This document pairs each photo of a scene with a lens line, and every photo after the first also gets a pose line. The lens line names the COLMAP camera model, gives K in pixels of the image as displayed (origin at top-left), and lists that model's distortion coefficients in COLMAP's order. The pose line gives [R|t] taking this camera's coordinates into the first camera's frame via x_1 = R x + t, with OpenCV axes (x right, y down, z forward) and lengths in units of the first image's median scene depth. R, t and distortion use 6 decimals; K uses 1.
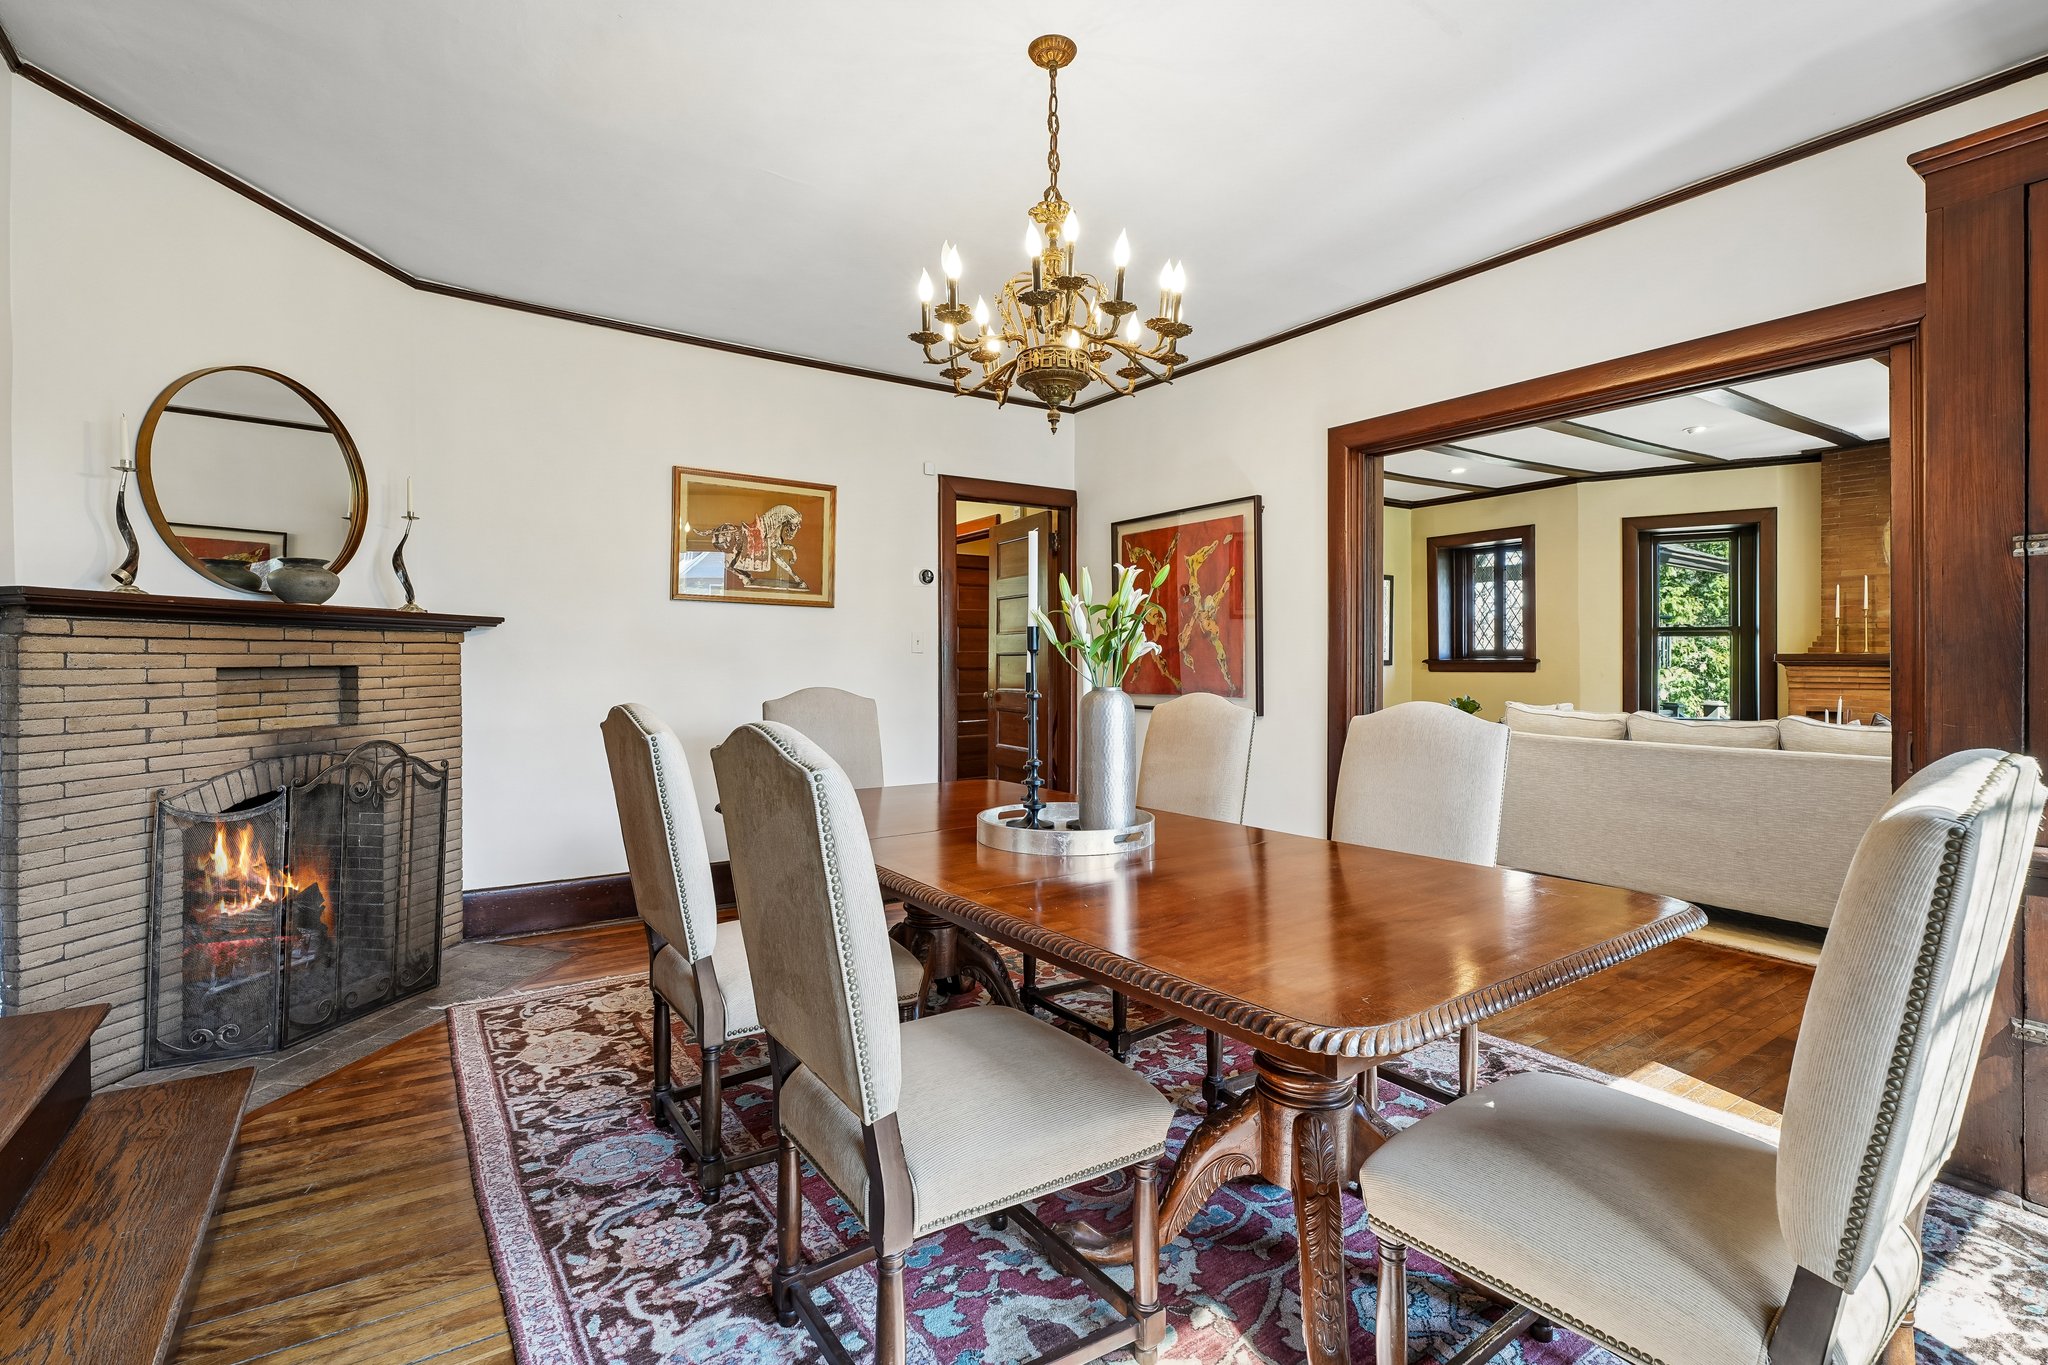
lens RADIAL K [[921.4, 0, 1017.3], [0, 921.4, 672.1], [0, 0, 1]] dist [-0.000391, 0.000623]
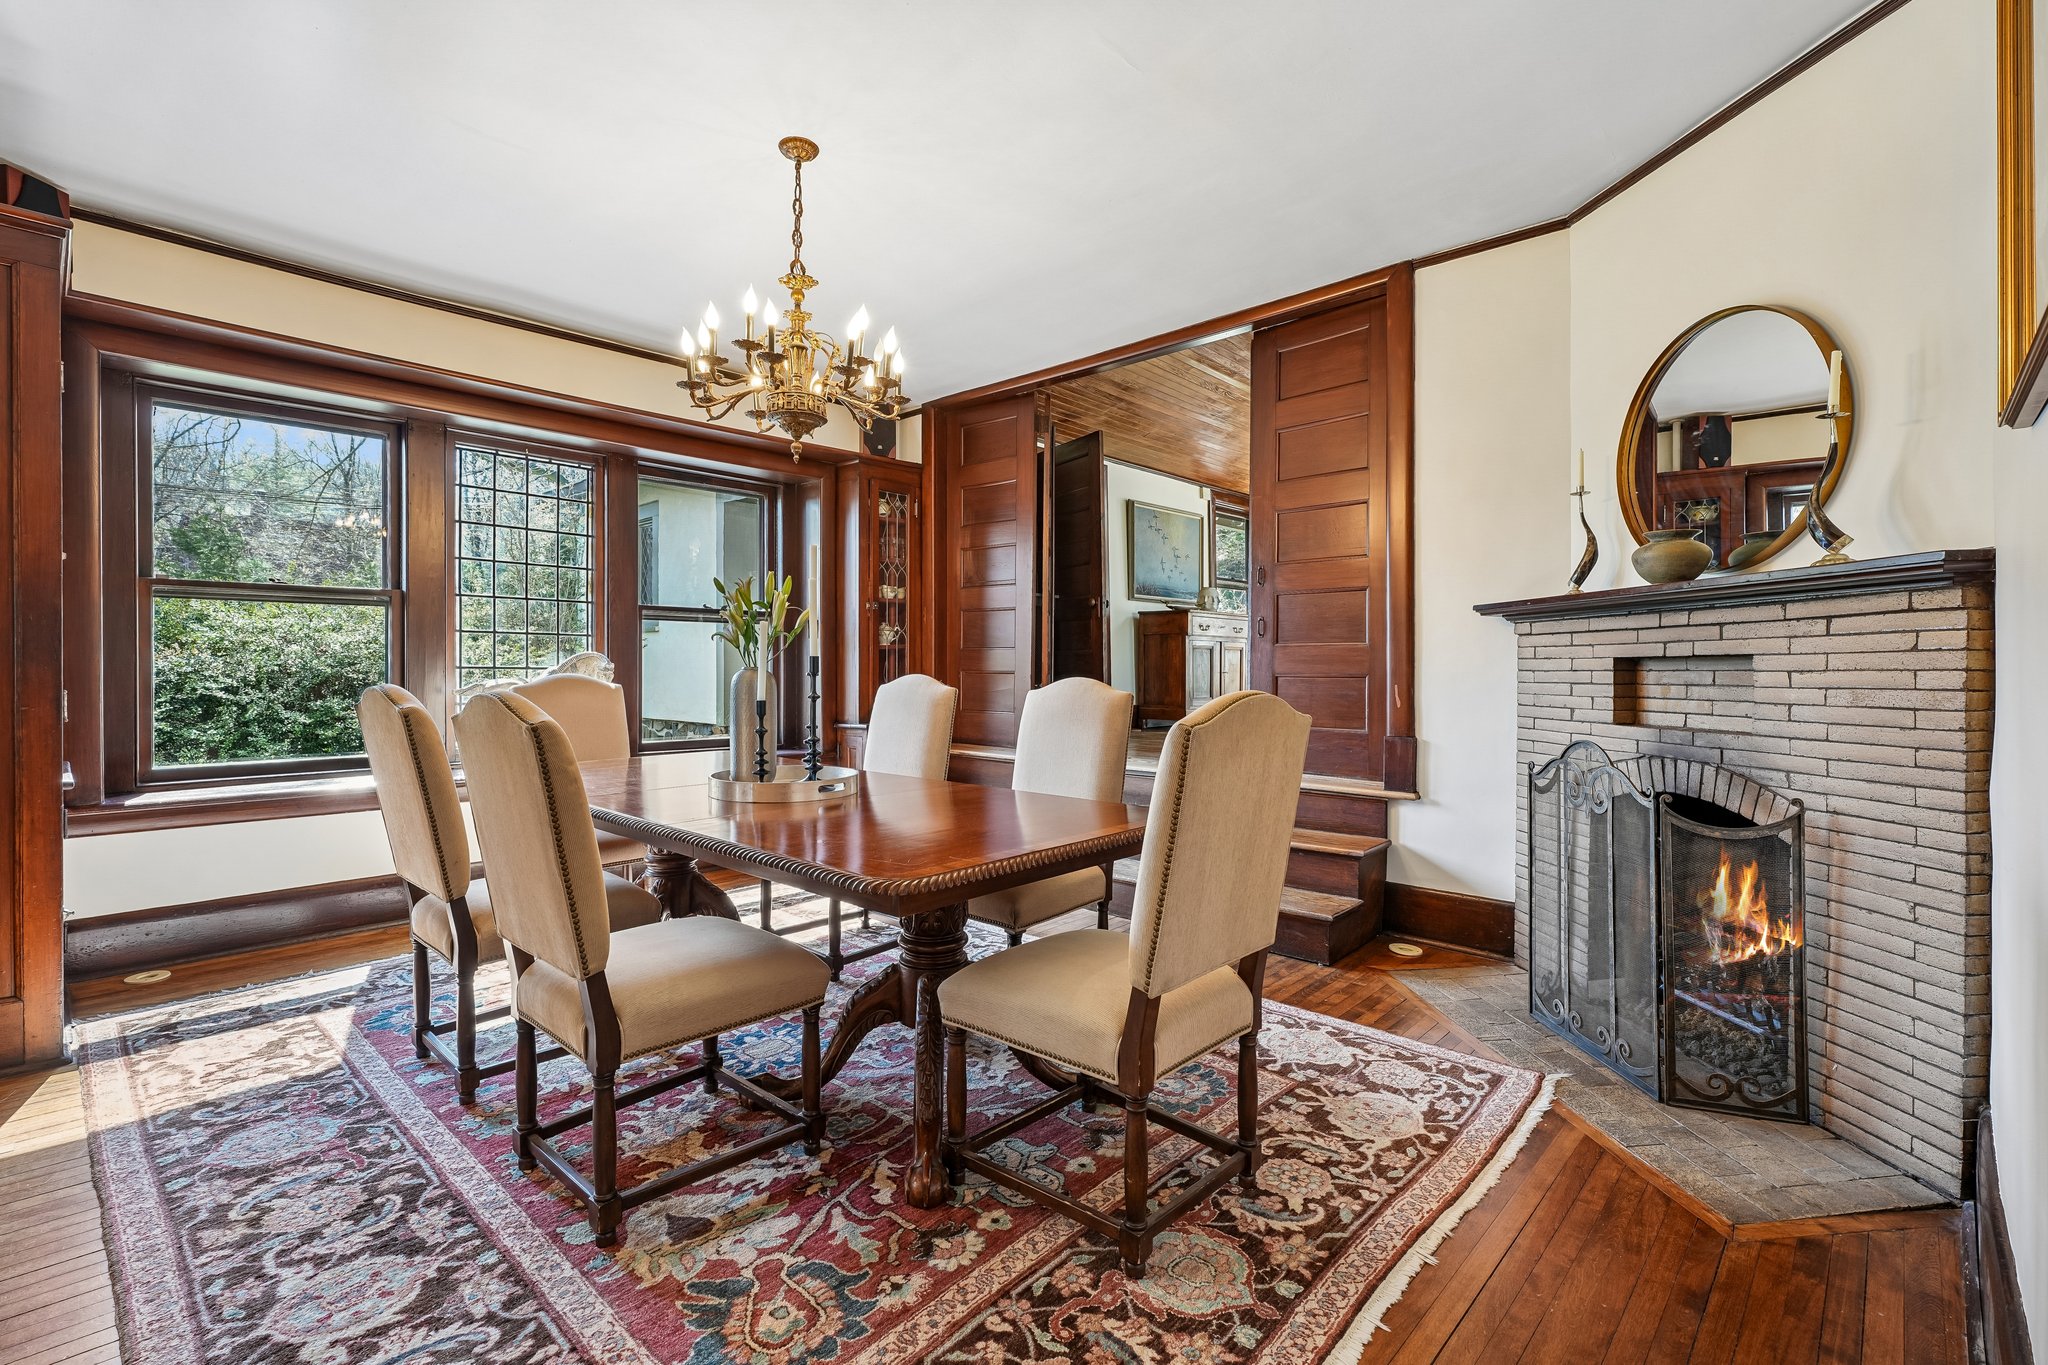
lens RADIAL K [[921.4, 0, 1017.3], [0, 921.4, 672.1], [0, 0, 1]] dist [-0.000391, 0.000623]
pose [[-0.976188, 0.000126, -0.216928, 0.015126], [-0.004079, 0.999812, 0.018935, -0.005105], [0.216889, 0.019369, -0.976004, 1.758388]]
